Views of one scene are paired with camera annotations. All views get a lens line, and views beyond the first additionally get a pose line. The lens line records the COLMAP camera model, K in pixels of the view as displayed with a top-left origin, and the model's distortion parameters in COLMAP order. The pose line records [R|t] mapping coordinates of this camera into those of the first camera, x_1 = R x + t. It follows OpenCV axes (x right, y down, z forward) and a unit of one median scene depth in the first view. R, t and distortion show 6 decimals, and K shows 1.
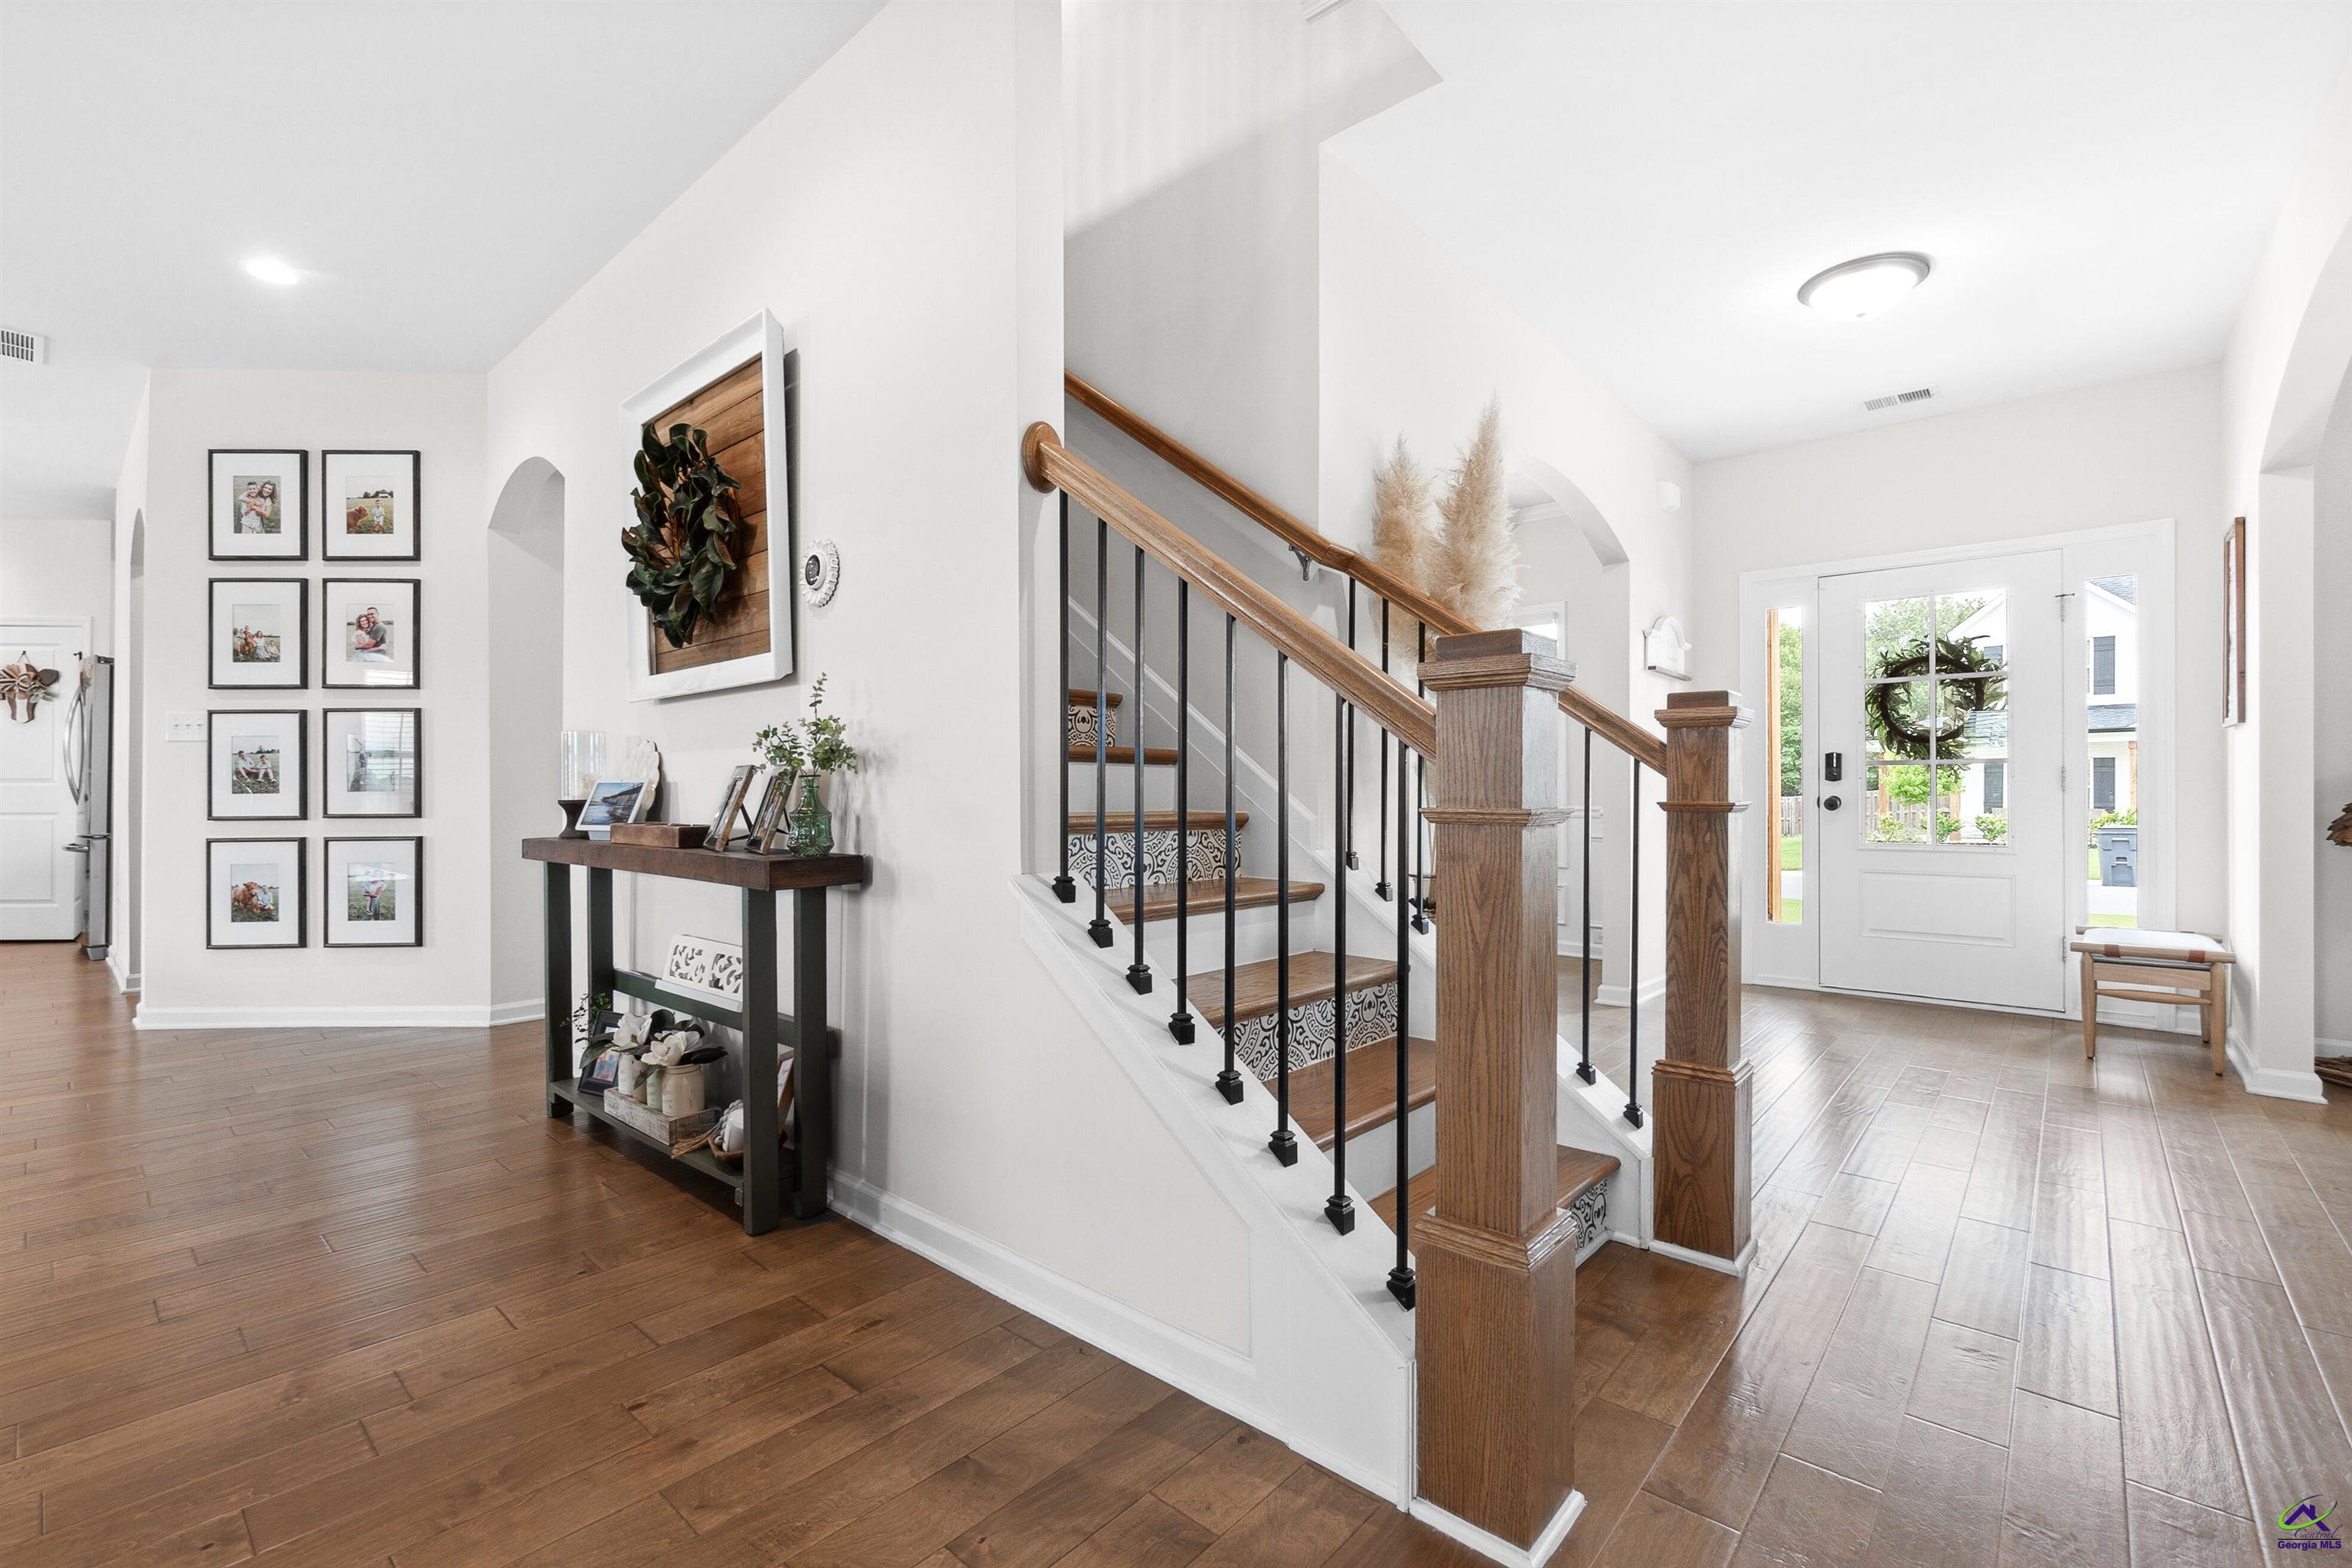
lens RADIAL K [[1017.4, 0, 1149.6], [0, 1017.4, 789.6], [0, 0, 1]] dist [-0.001527, -0.000356]
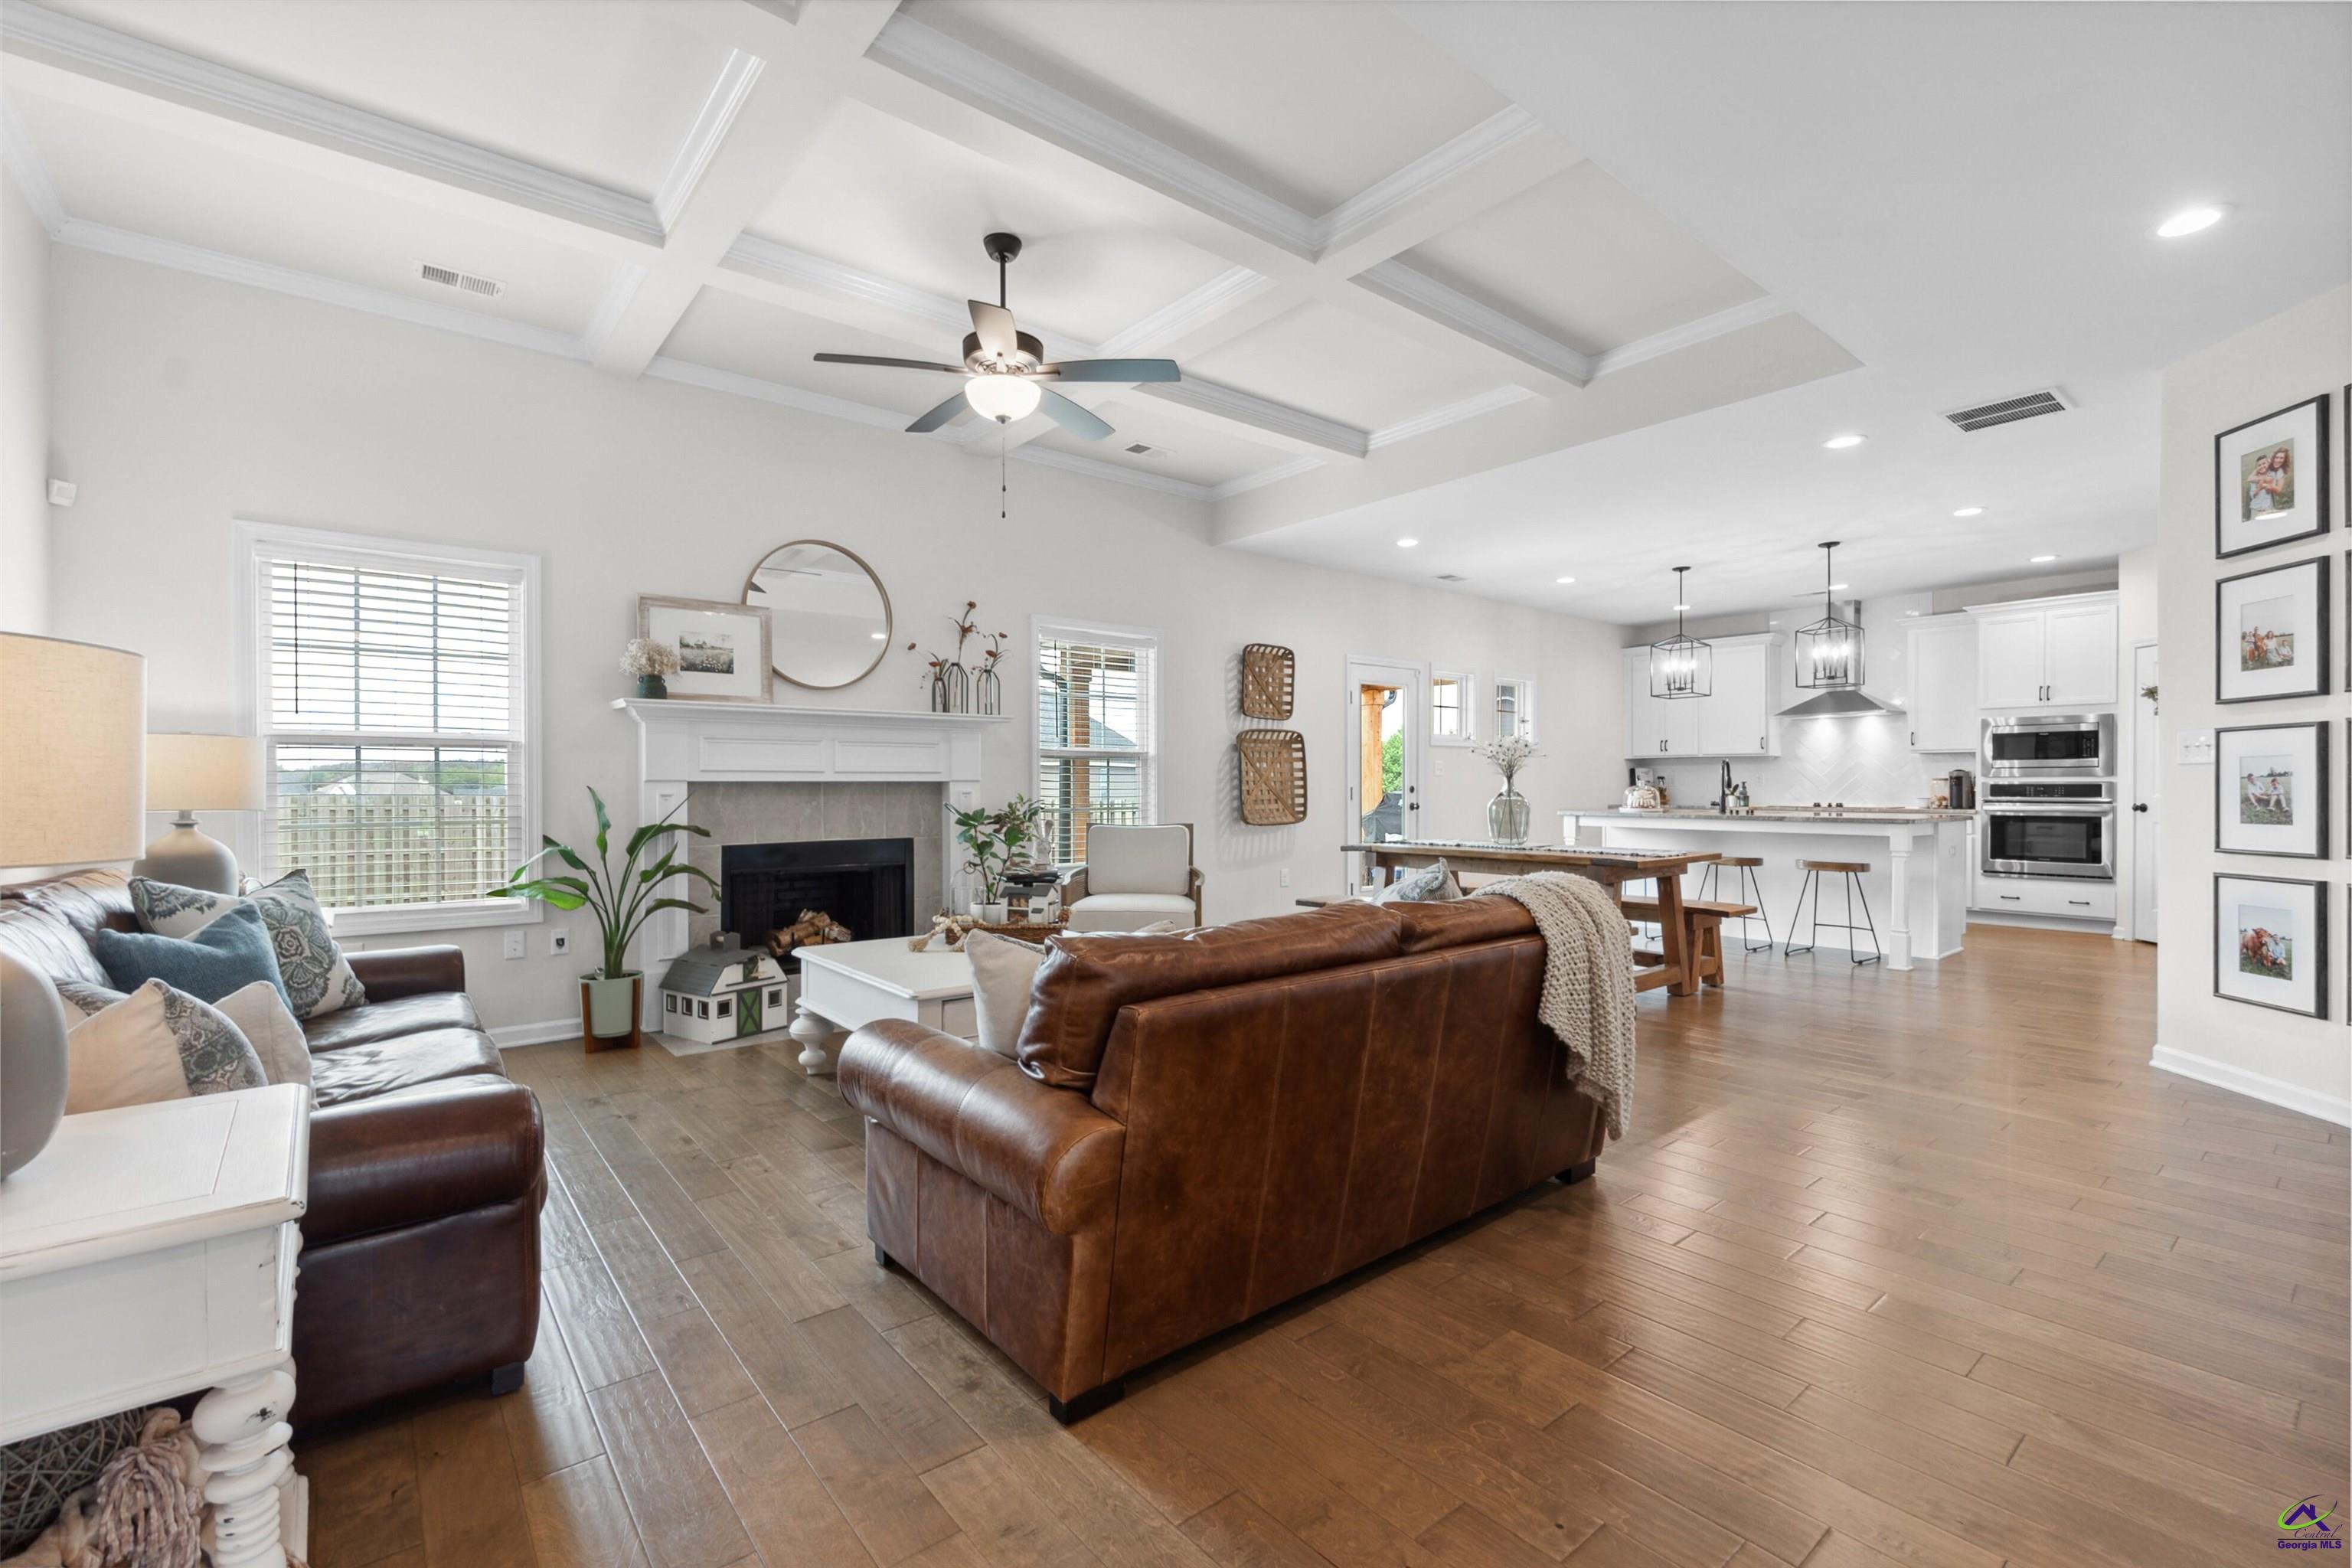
lens RADIAL K [[1013.9, 0, 1171.5], [0, 1013.9, 786.2], [0, 0, 1]] dist [0.001024, 0.000015]
pose [[-0.150988, 0.002849, -0.988531, 0.090844], [0.005357, 0.999984, 0.002064, -0.034189], [0.988521, -0.004984, -0.151001, 0.228865]]
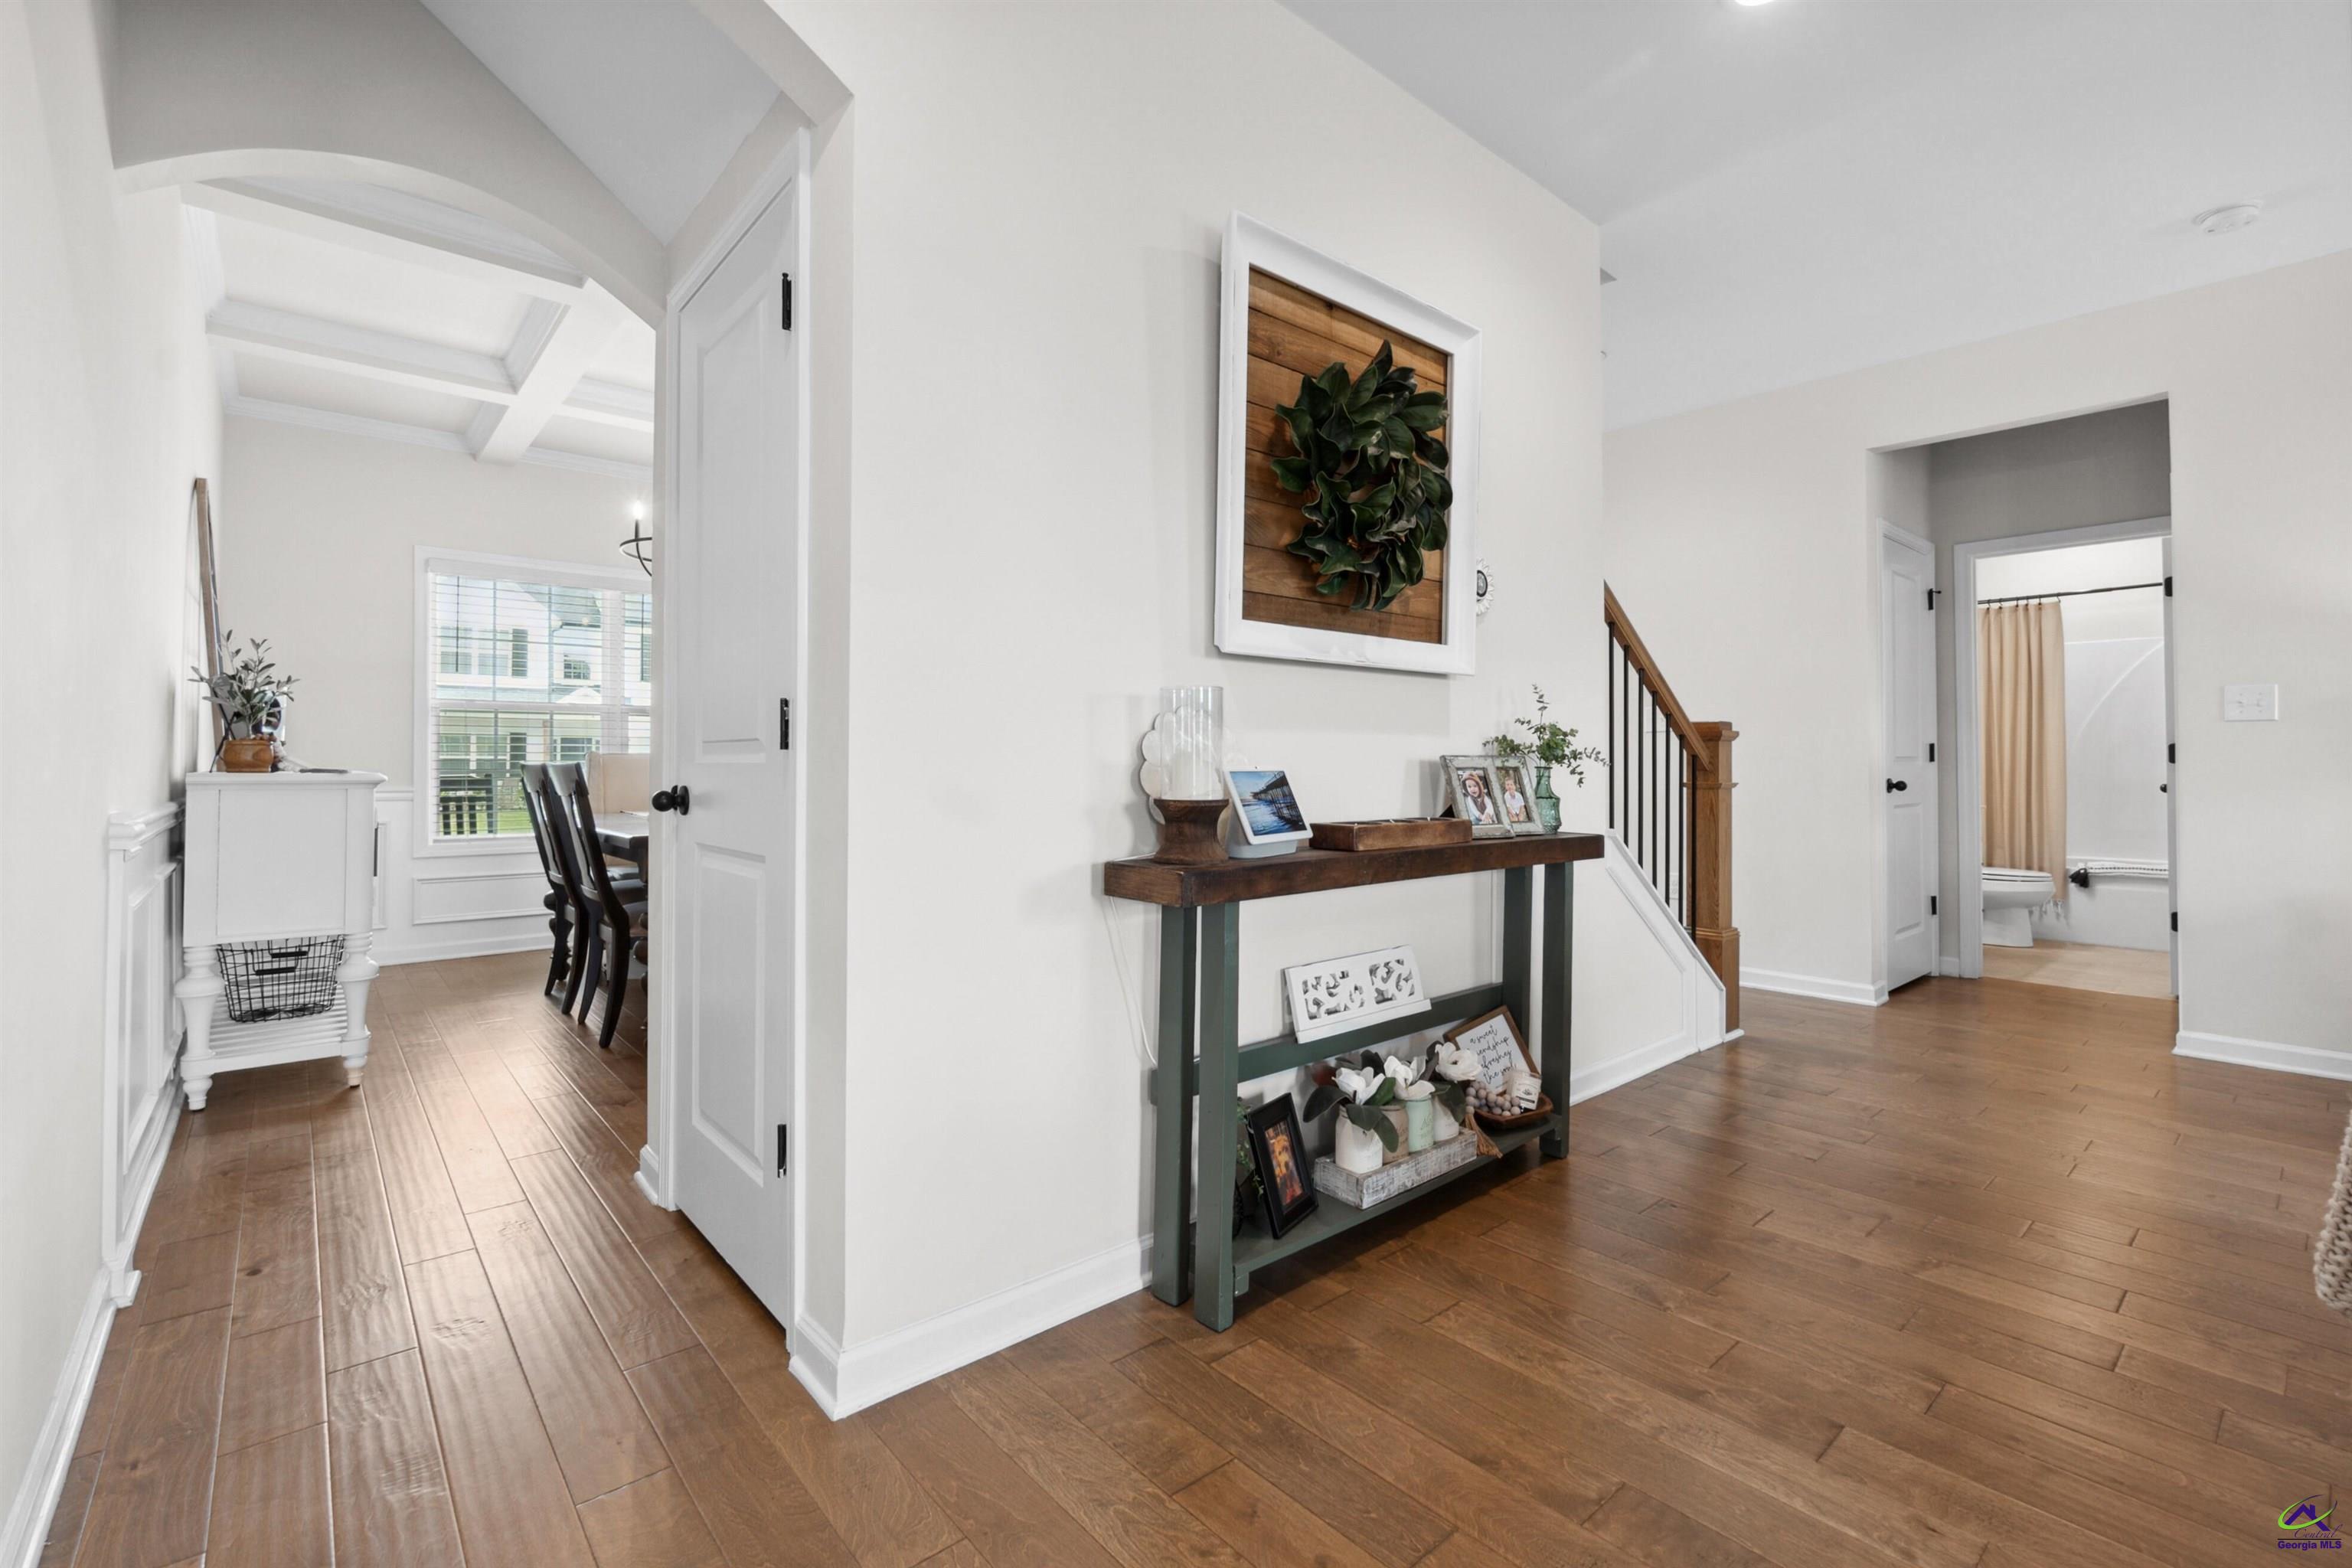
lens RADIAL K [[1035.1, 0, 1173.2], [0, 1035.1, 740.6], [0, 0, 1]] dist [-0.001596, -0.000131]
pose [[0.119437, 0.023588, 0.992562, -0.875149], [-0.005492, 0.999718, -0.023097, -0.007835], [-0.992827, -0.002692, 0.119533, 0.694969]]
